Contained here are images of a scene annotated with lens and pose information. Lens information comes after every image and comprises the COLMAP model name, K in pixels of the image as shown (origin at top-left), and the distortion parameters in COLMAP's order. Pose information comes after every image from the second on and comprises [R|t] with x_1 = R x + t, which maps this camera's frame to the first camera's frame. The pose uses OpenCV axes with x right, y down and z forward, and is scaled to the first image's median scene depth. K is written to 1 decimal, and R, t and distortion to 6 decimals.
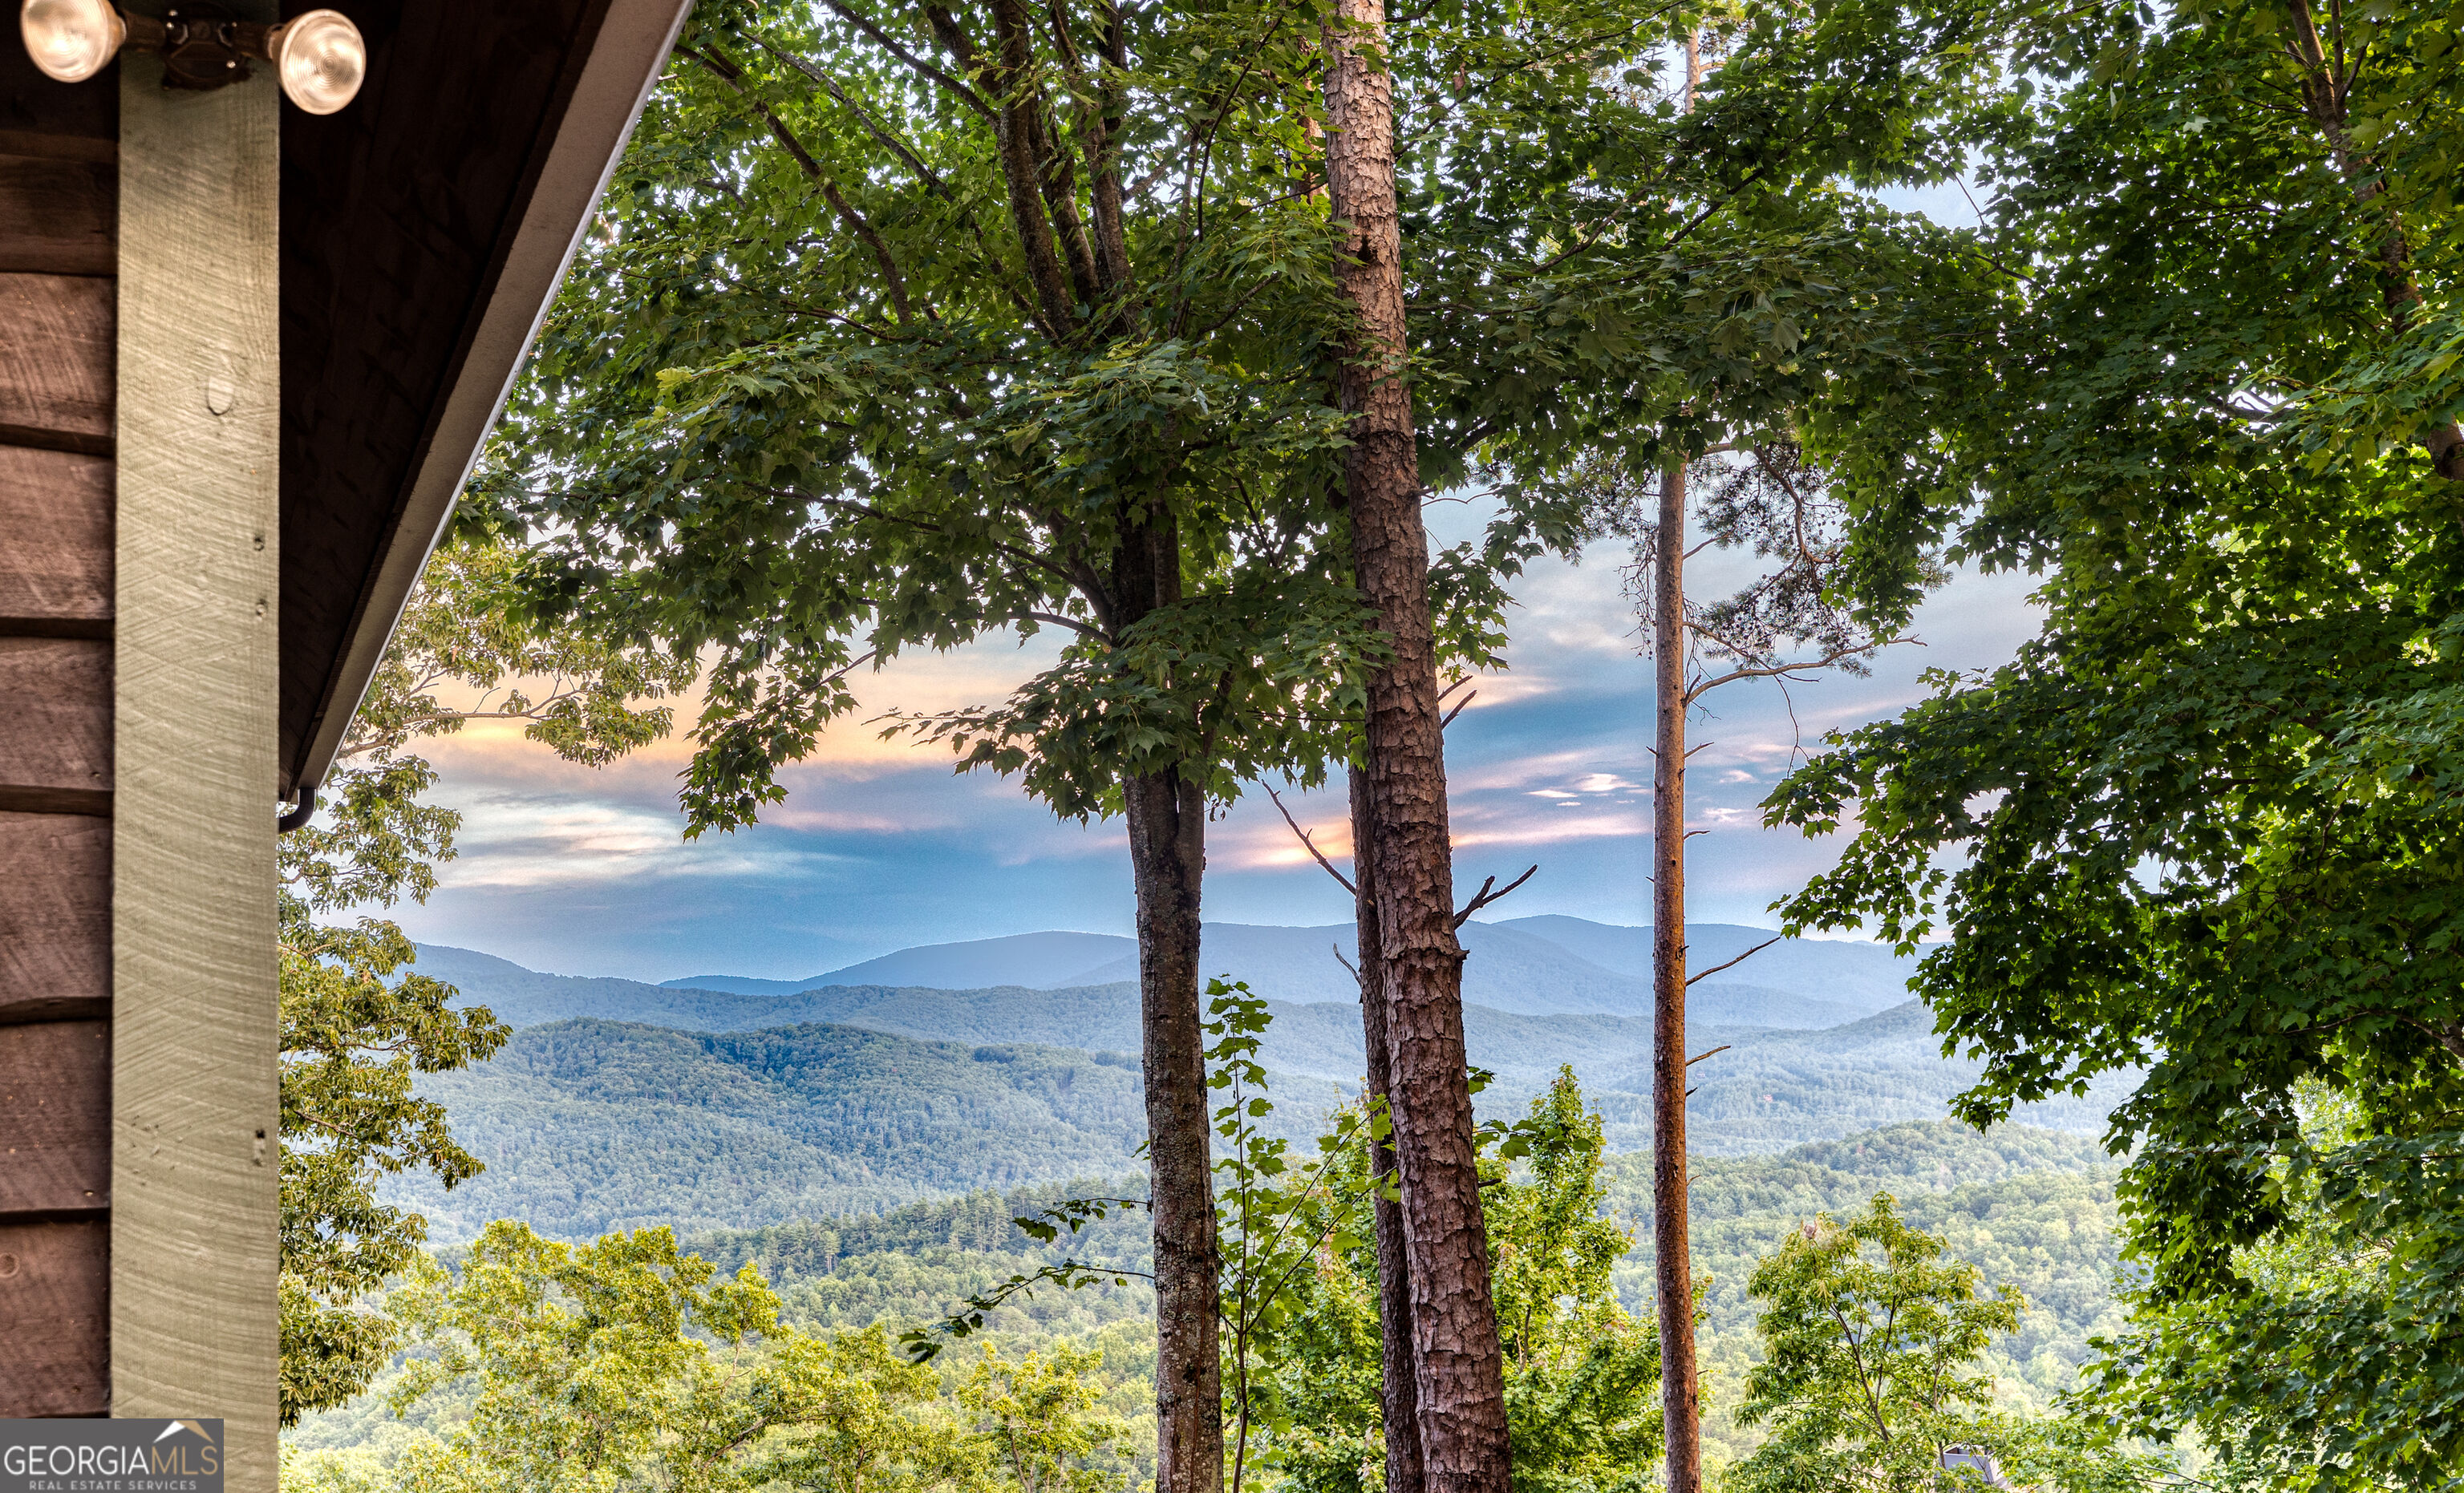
lens RADIAL K [[2609.3, 0, 1232.0], [0, 2609.3, 746.5], [0, 0, 1]] dist [-0.007135, 0.005650]
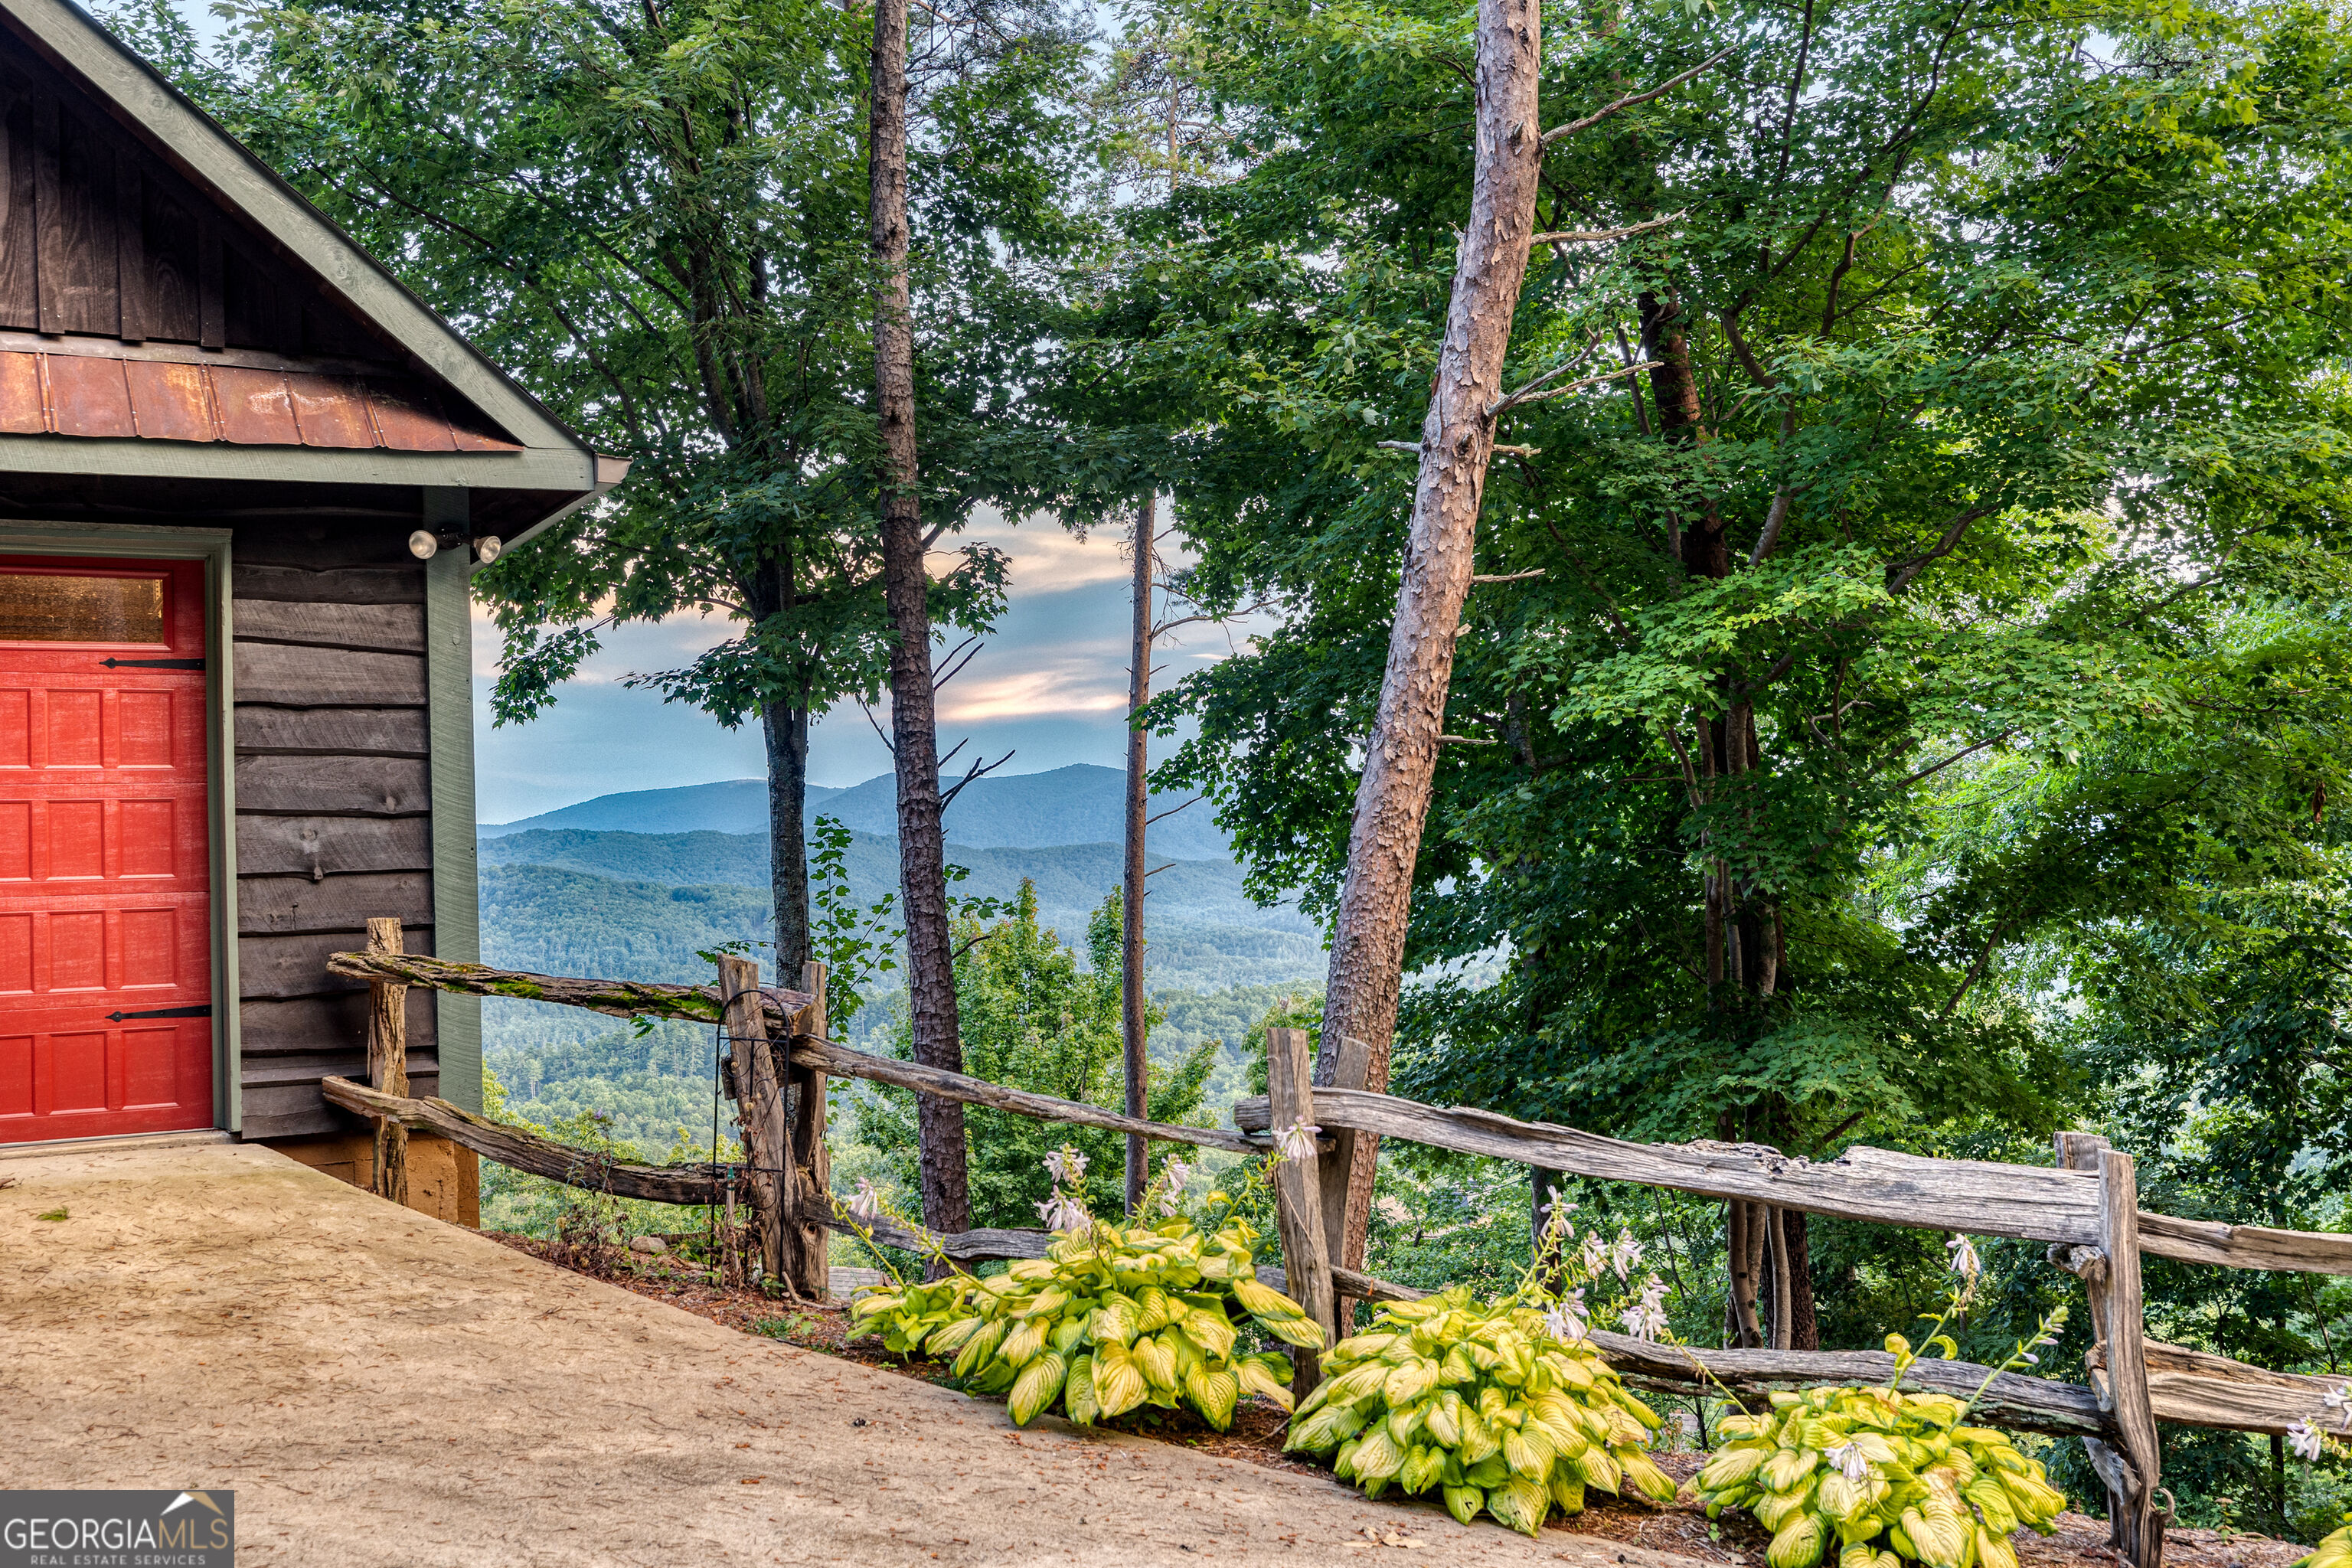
lens RADIAL K [[2422.0, 0, 1173.6], [0, 2422.0, 756.7], [0, 0, 1]] dist [-0.009295, -0.000121]
pose [[0.994364, 0.009413, 0.105604, 0.058274], [-0.015745, 0.998116, 0.059293, -0.047511], [-0.104847, -0.060622, 0.992639, -0.598721]]
